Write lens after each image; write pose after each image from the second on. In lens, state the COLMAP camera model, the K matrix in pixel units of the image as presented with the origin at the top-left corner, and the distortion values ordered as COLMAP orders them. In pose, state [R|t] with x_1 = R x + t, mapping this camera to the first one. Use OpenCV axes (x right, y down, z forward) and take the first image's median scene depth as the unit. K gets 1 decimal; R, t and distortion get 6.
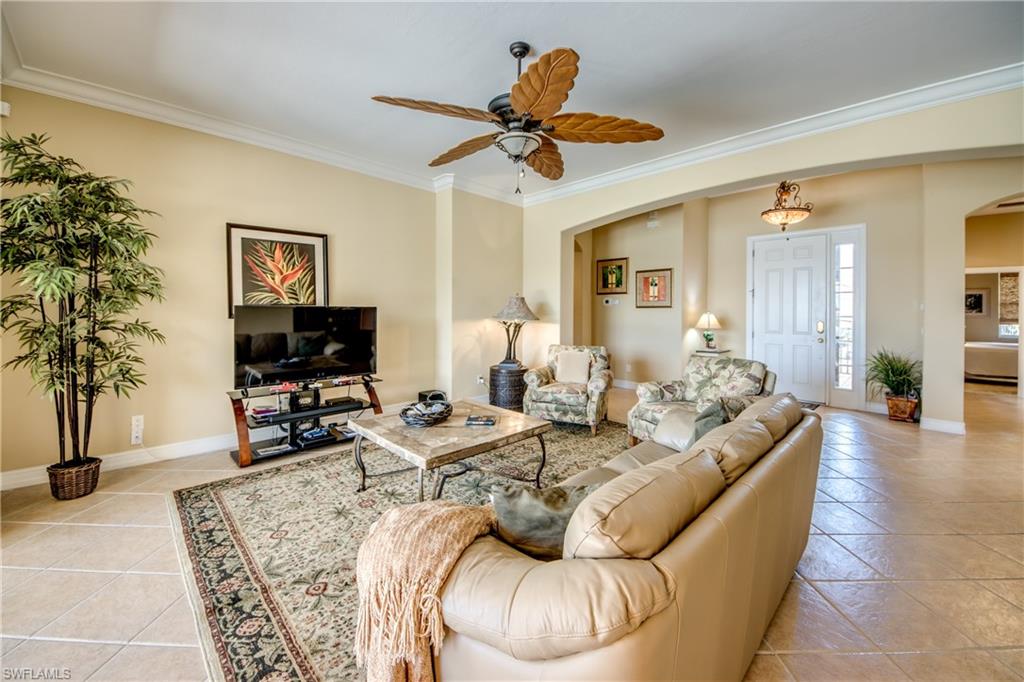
lens RADIAL K [[394.5, 0, 515.7], [0, 394.5, 314.8], [0, 0, 1]] dist [0.010895, -0.017272]
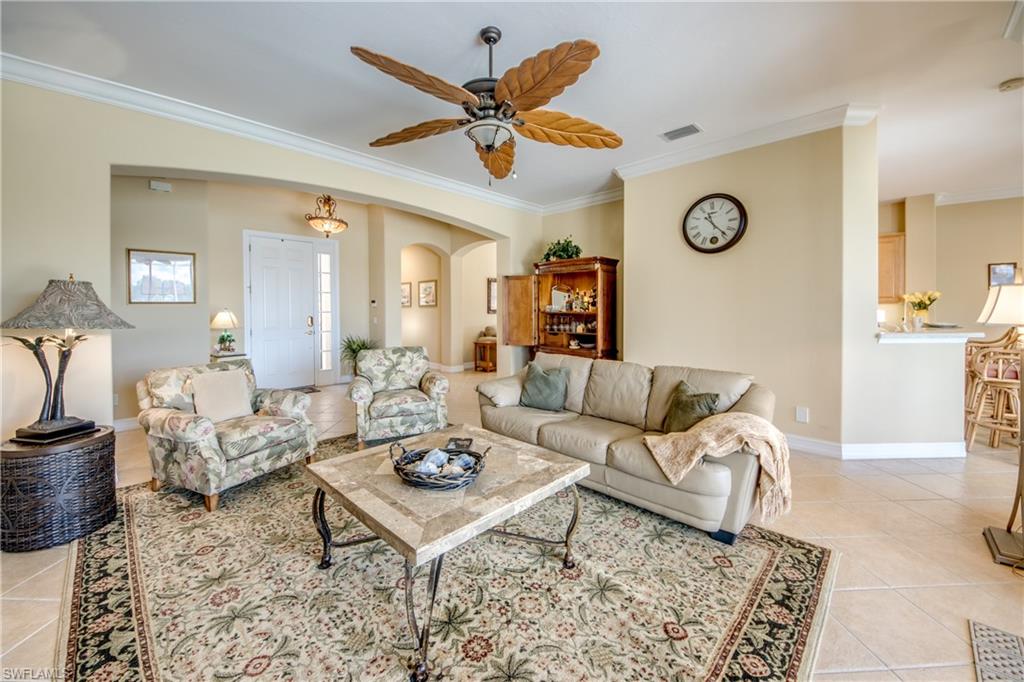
lens RADIAL K [[398.7, 0, 513.9], [0, 398.7, 307.5], [0, 0, 1]] dist [0.001255, -0.012843]
pose [[-0.023054, -0.009227, 0.999692, -1.542495], [0.018819, 0.999776, 0.009662, -0.036658], [-0.999557, 0.019036, -0.022875, 1.544705]]
